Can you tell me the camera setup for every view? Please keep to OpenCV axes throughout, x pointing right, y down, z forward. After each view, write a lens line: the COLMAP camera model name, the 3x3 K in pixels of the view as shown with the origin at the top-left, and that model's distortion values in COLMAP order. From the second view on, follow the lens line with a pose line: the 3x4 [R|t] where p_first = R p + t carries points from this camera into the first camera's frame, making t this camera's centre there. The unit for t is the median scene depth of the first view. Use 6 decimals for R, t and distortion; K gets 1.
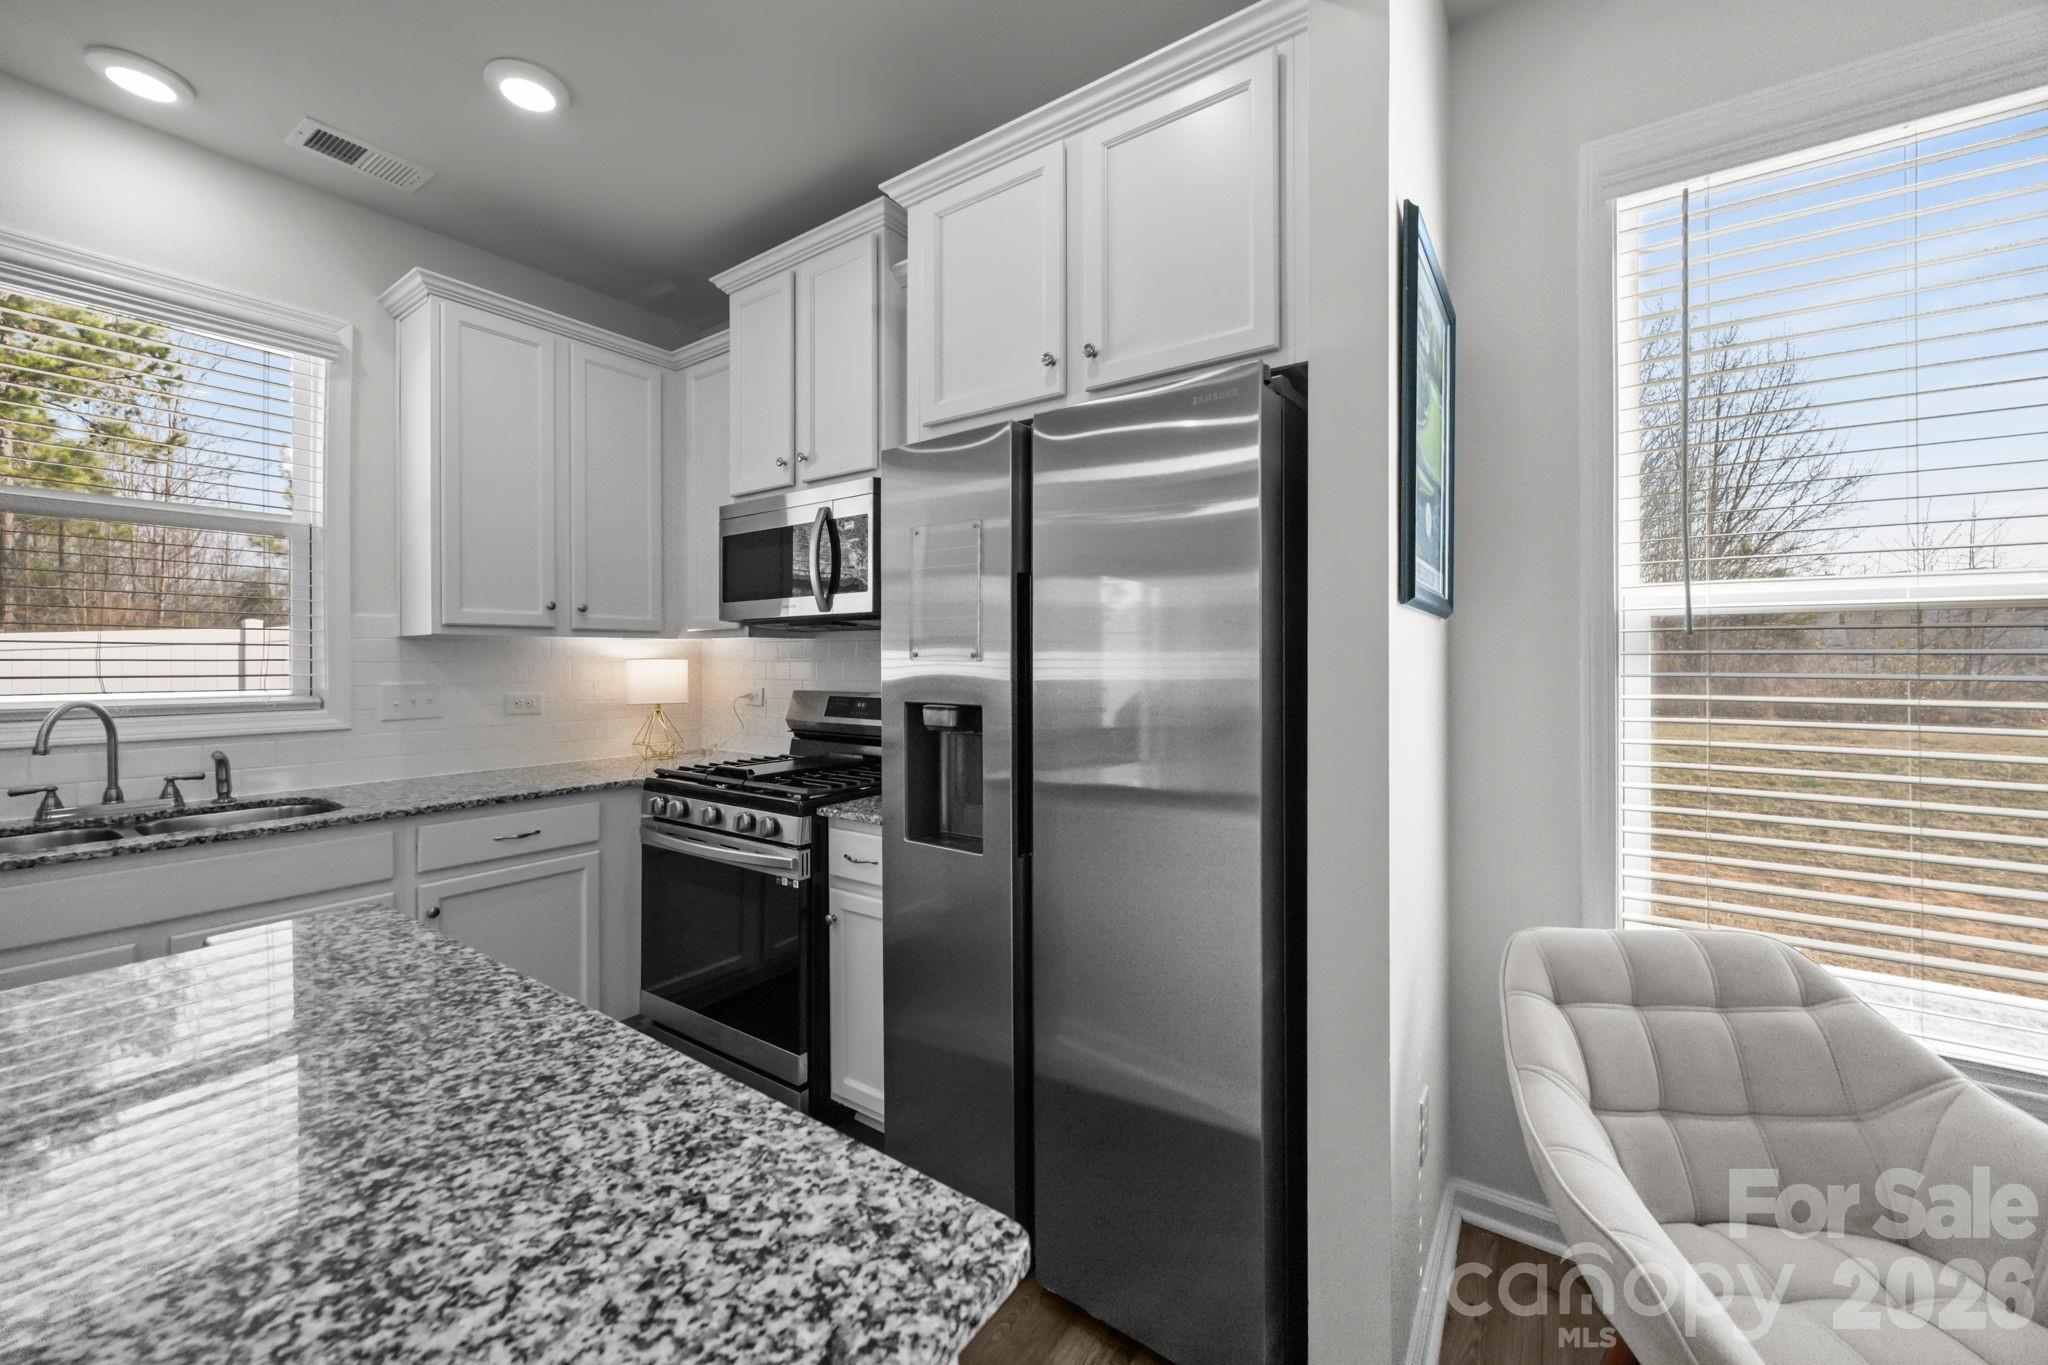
lens RADIAL K [[789.0, 0, 1025.7], [0, 789.0, 663.0], [0, 0, 1]] dist [-0.001473, -0.000039]
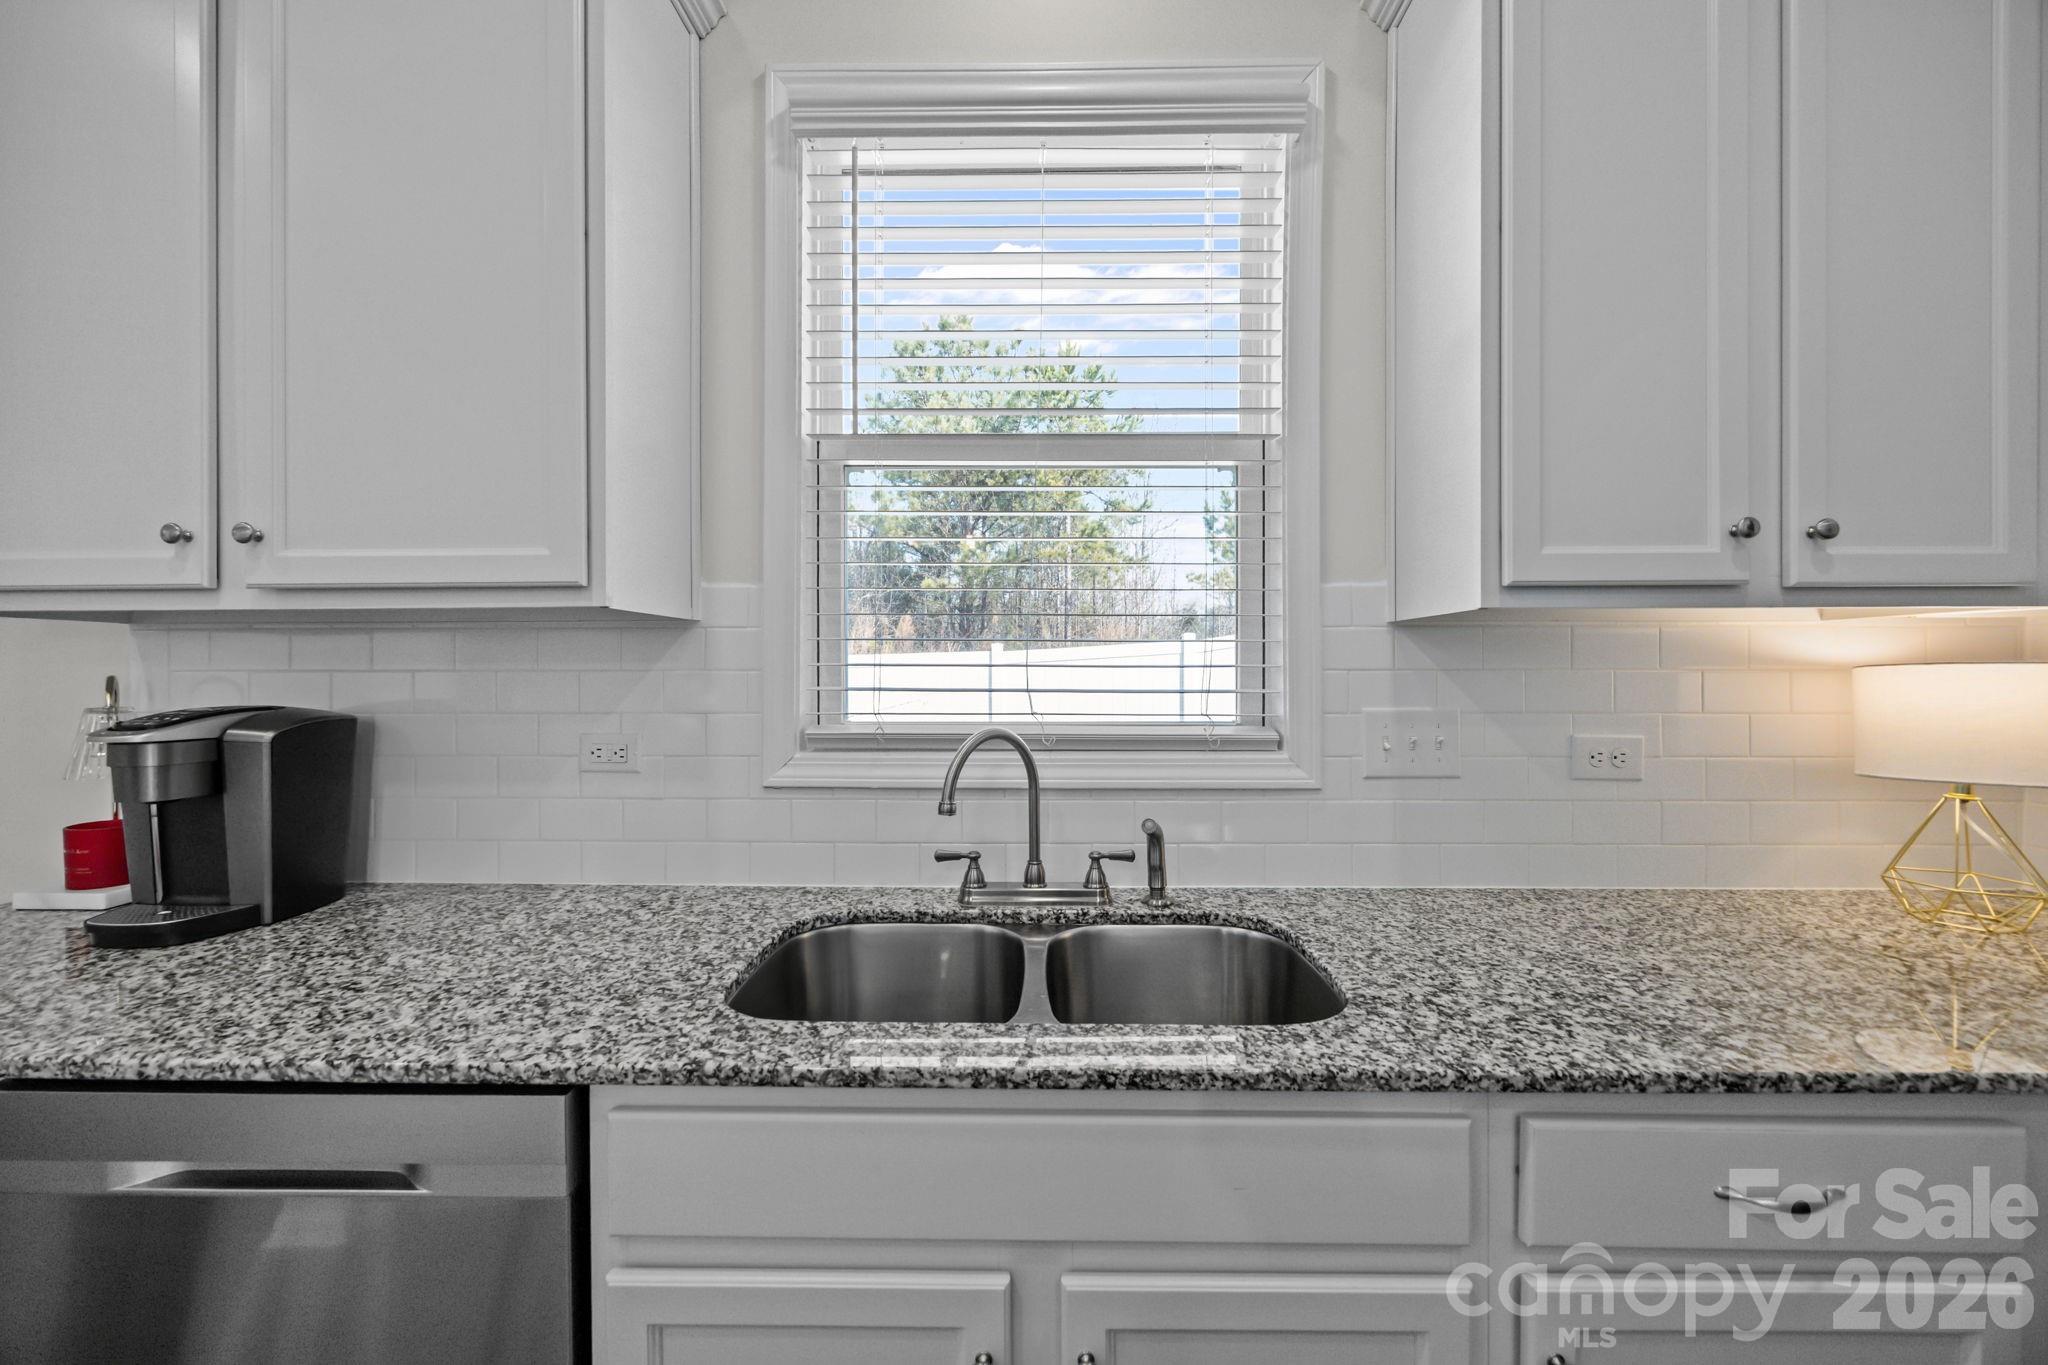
lens RADIAL K [[789.0, 0, 1025.7], [0, 789.0, 663.0], [0, 0, 1]] dist [-0.001473, -0.000039]
pose [[0.557628, -0.006809, -0.830063, -0.516410], [-0.004503, 0.999927, -0.011228, 0.001493], [0.830078, 0.009998, 0.557557, 0.522061]]
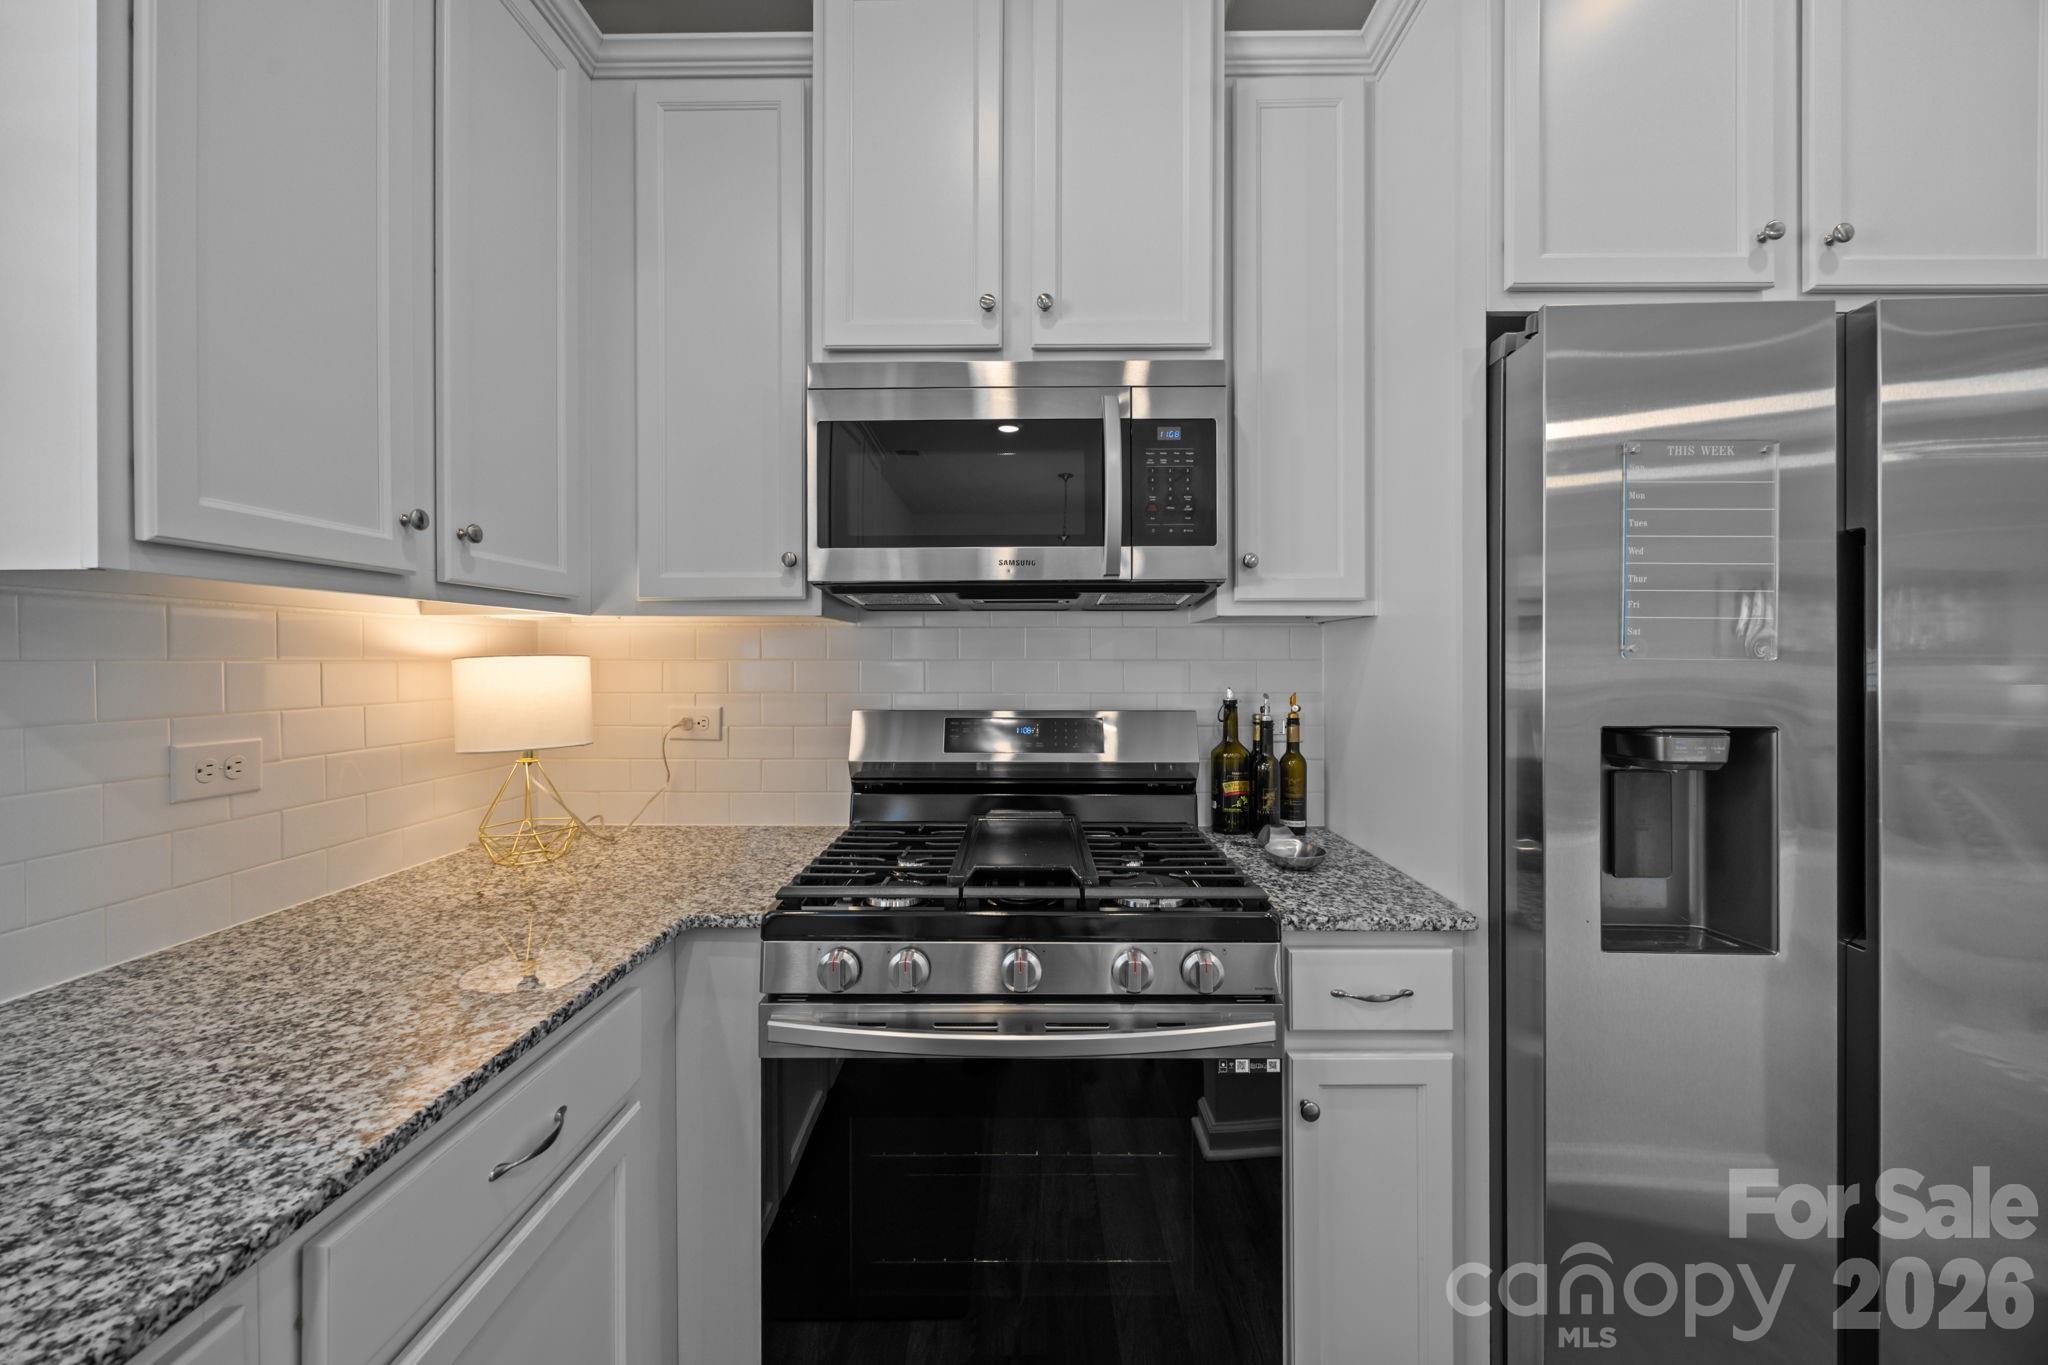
lens RADIAL K [[789.0, 0, 1025.7], [0, 789.0, 663.0], [0, 0, 1]] dist [-0.001473, -0.000039]
pose [[0.822065, -0.000698, 0.569393, -0.626620], [0.002061, 0.999996, -0.001748, 0.001332], [-0.569390, 0.002610, 0.822063, 0.542317]]
